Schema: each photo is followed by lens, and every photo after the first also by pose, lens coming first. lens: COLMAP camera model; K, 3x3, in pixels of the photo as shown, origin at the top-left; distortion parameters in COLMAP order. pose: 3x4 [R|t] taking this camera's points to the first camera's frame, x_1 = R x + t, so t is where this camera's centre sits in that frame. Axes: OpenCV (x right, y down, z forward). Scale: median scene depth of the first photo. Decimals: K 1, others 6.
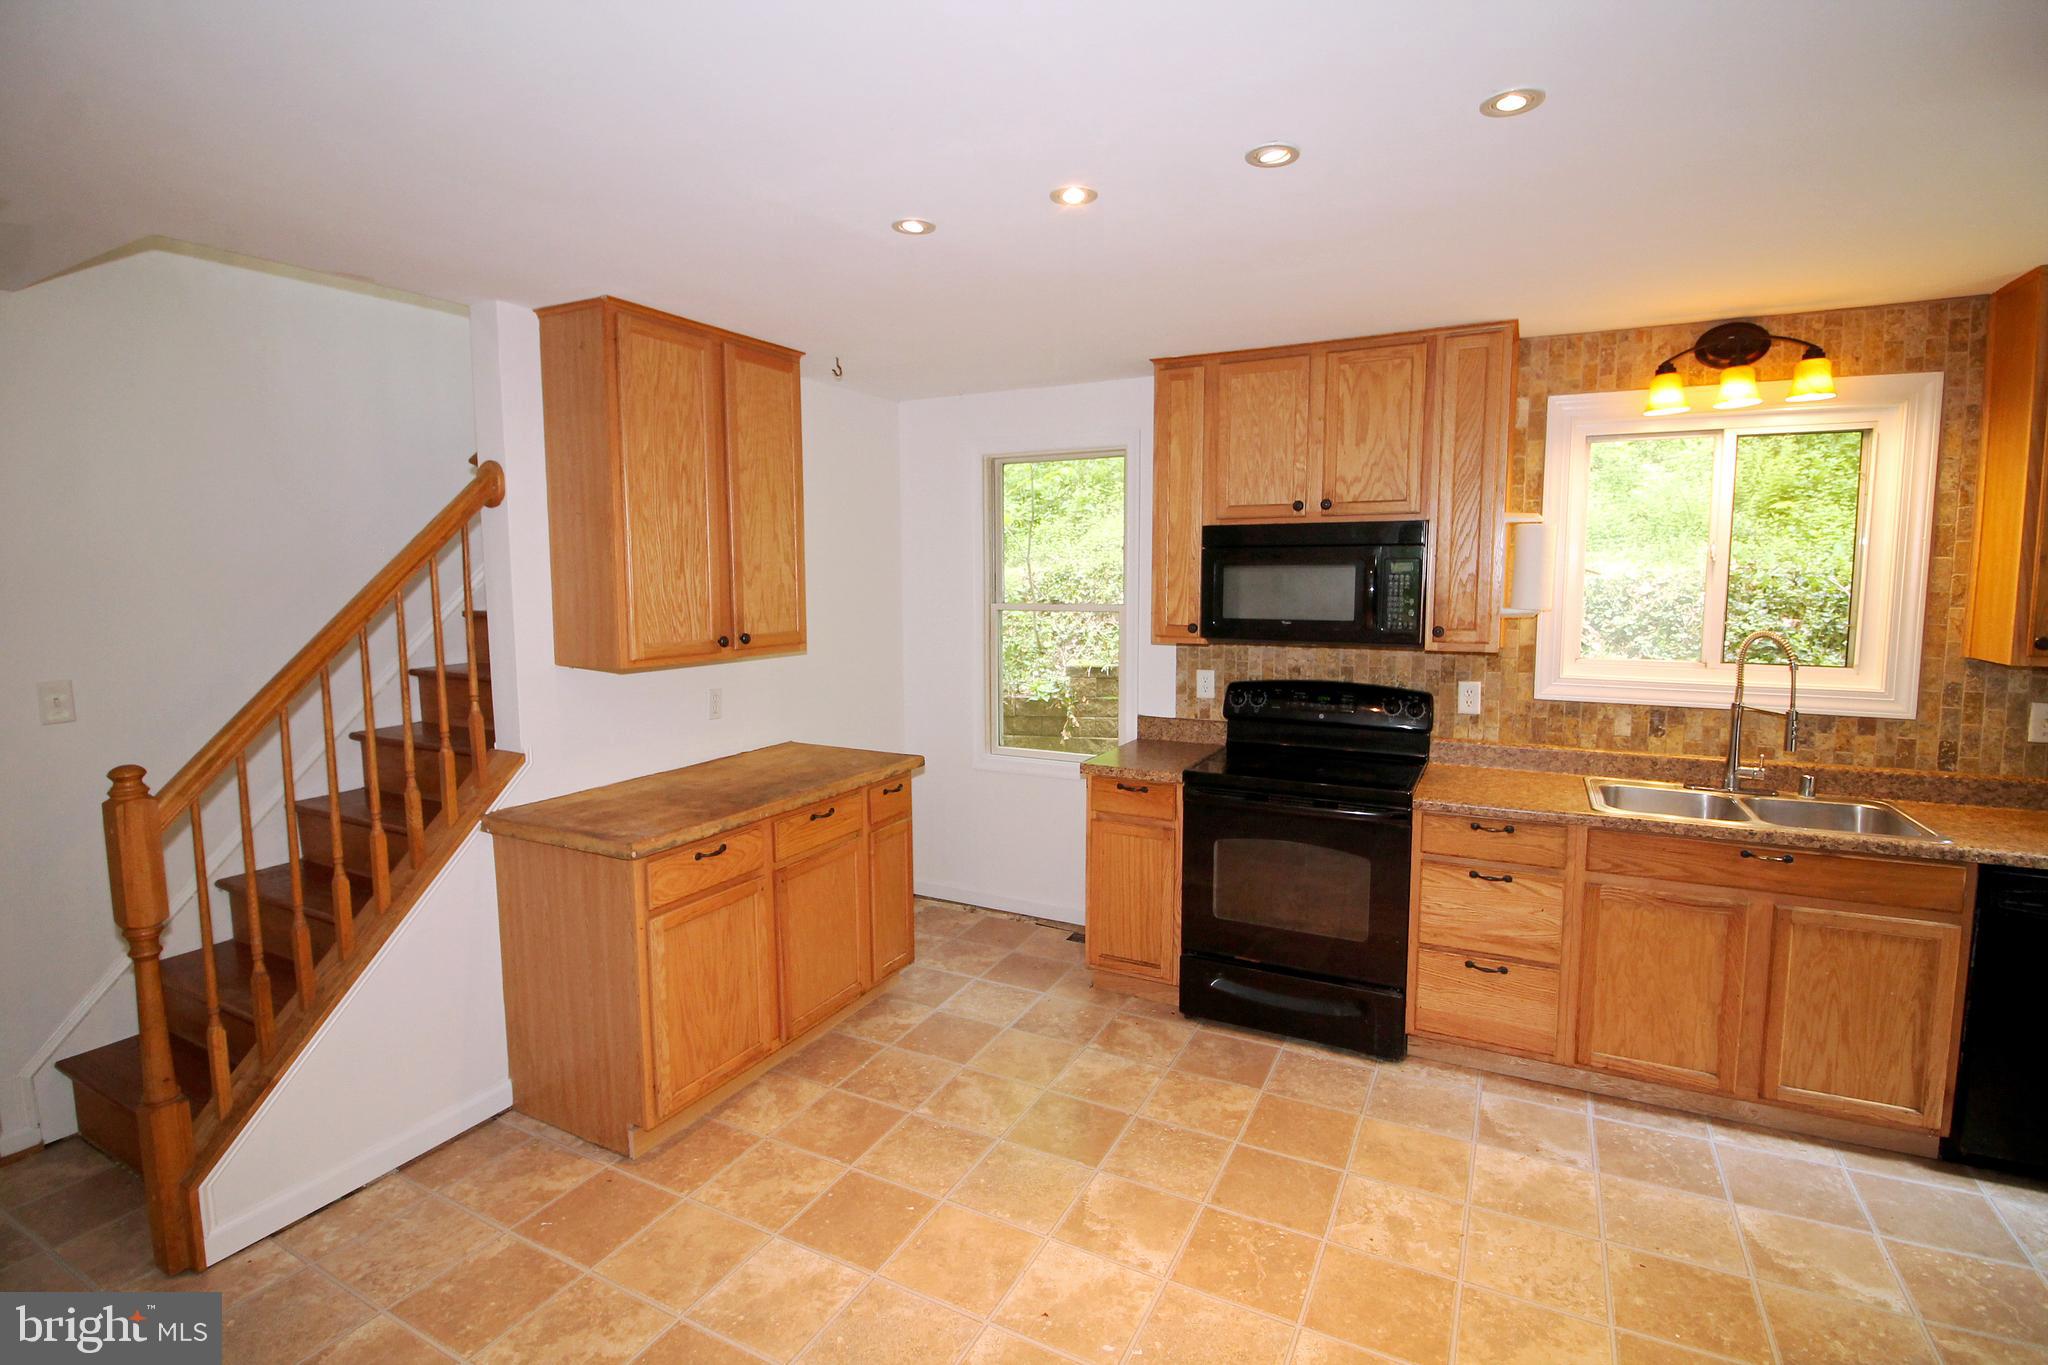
lens RADIAL K [[958.4, 0, 1013.1], [0, 958.4, 665.4], [0, 0, 1]] dist [-0.007325, -0.007677]
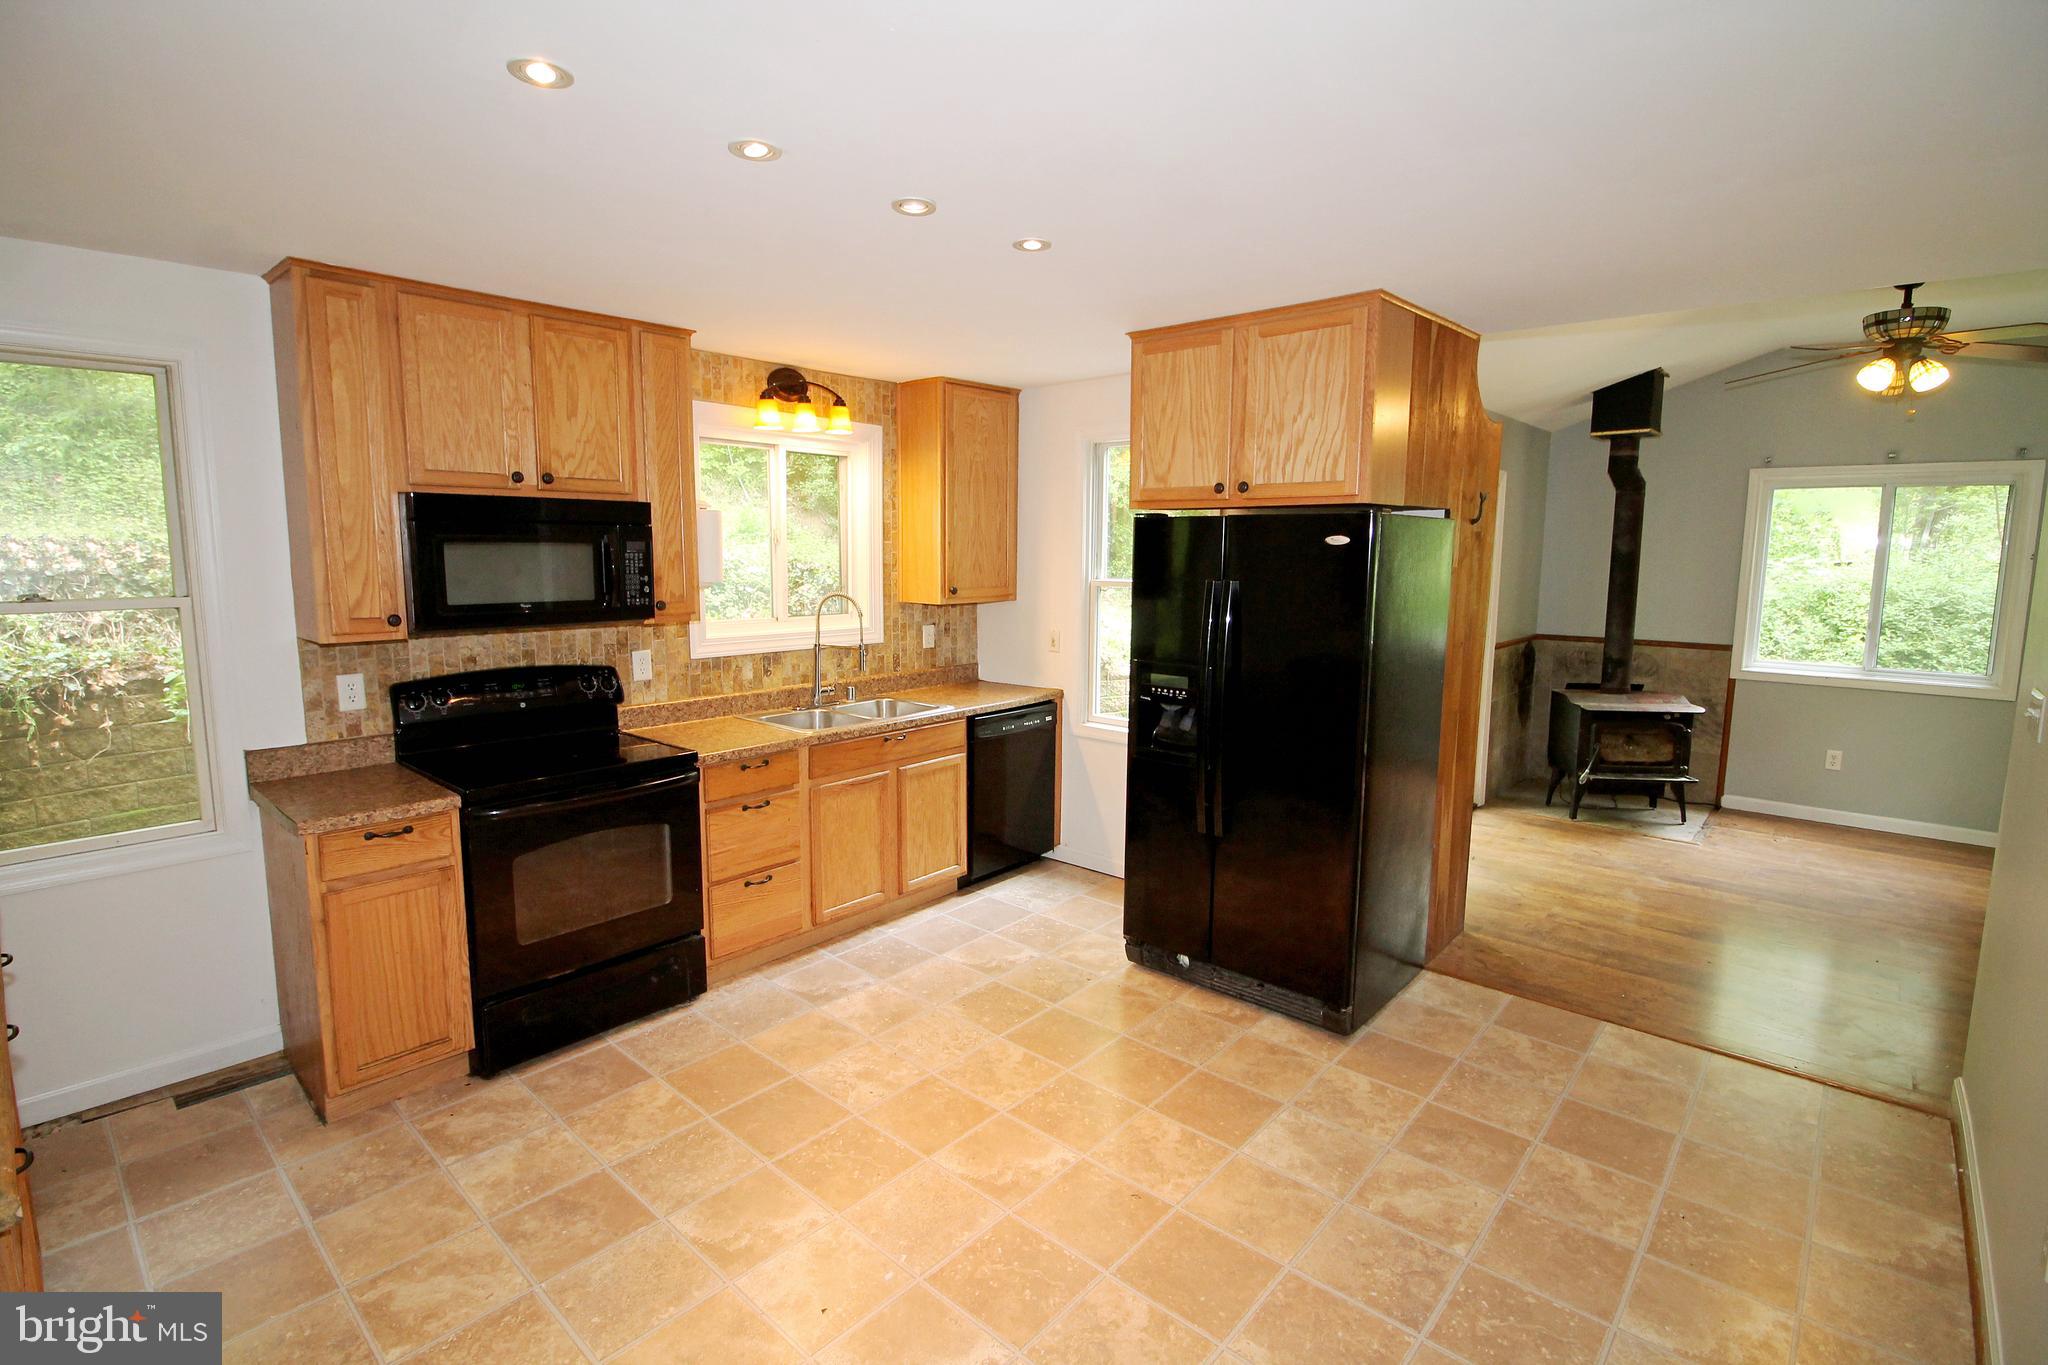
lens RADIAL K [[958.4, 0, 1018.0], [0, 958.4, 670.1], [0, 0, 1]] dist [-0.007325, -0.007677]
pose [[0.238647, -0.120290, 0.963628, -0.538060], [0.084501, 0.991107, 0.102794, -0.041980], [-0.967423, 0.056896, 0.246689, 0.358669]]
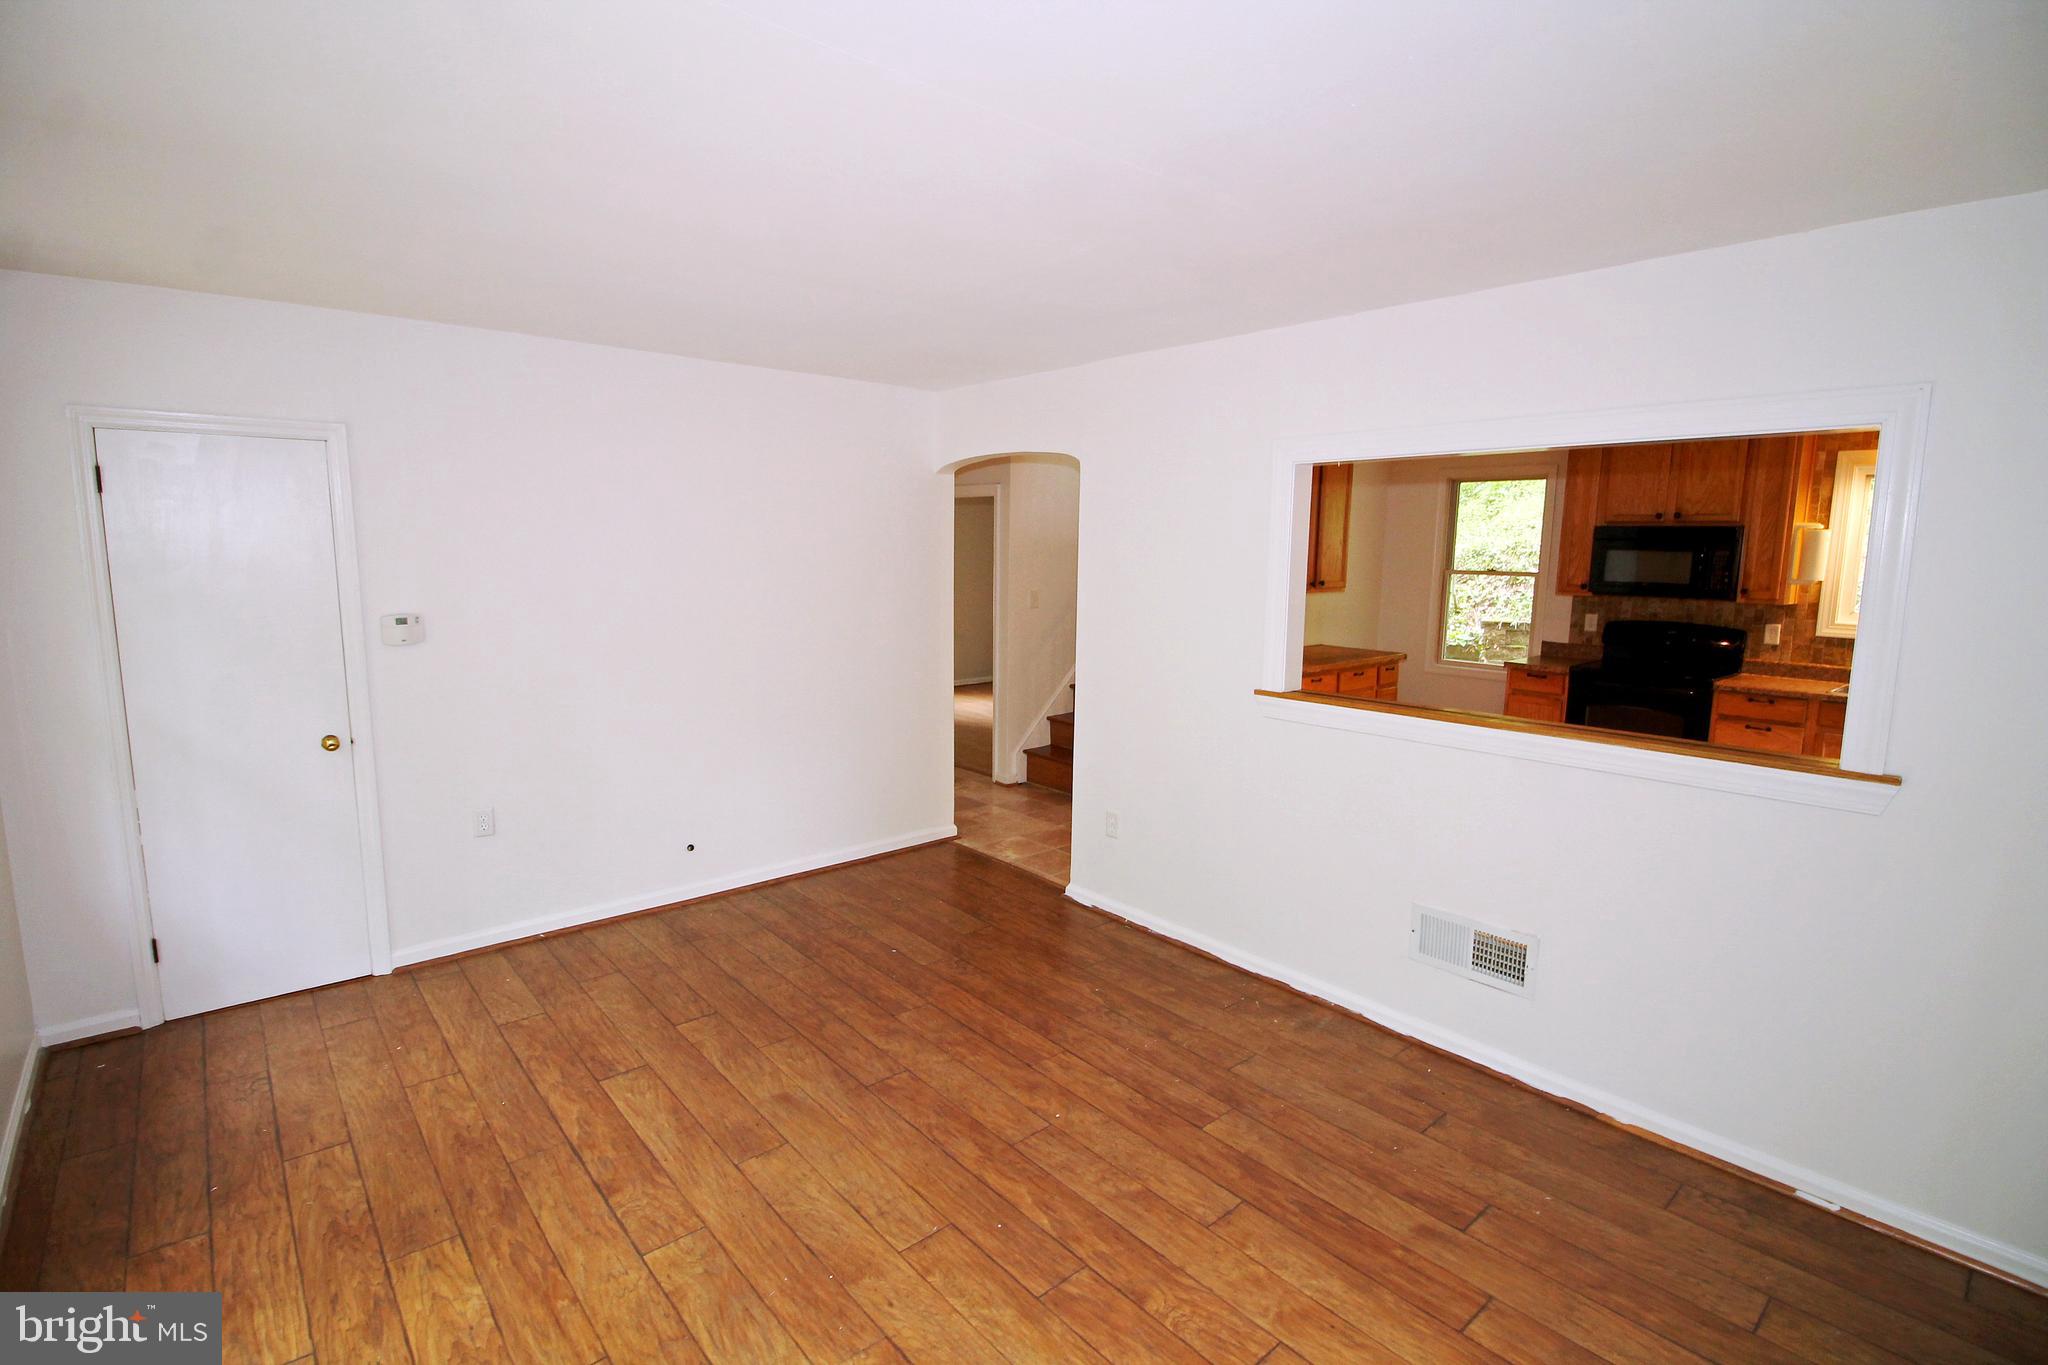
lens RADIAL K [[958.4, 0, 1007.0], [0, 958.4, 684.9], [0, 0, 1]] dist [-0.007325, -0.007677]
pose [[0.929333, 0.068087, -0.362911, -0.160829], [-0.049099, 0.996911, 0.061302, 0.096030], [0.365964, -0.039152, 0.929805, -1.124843]]
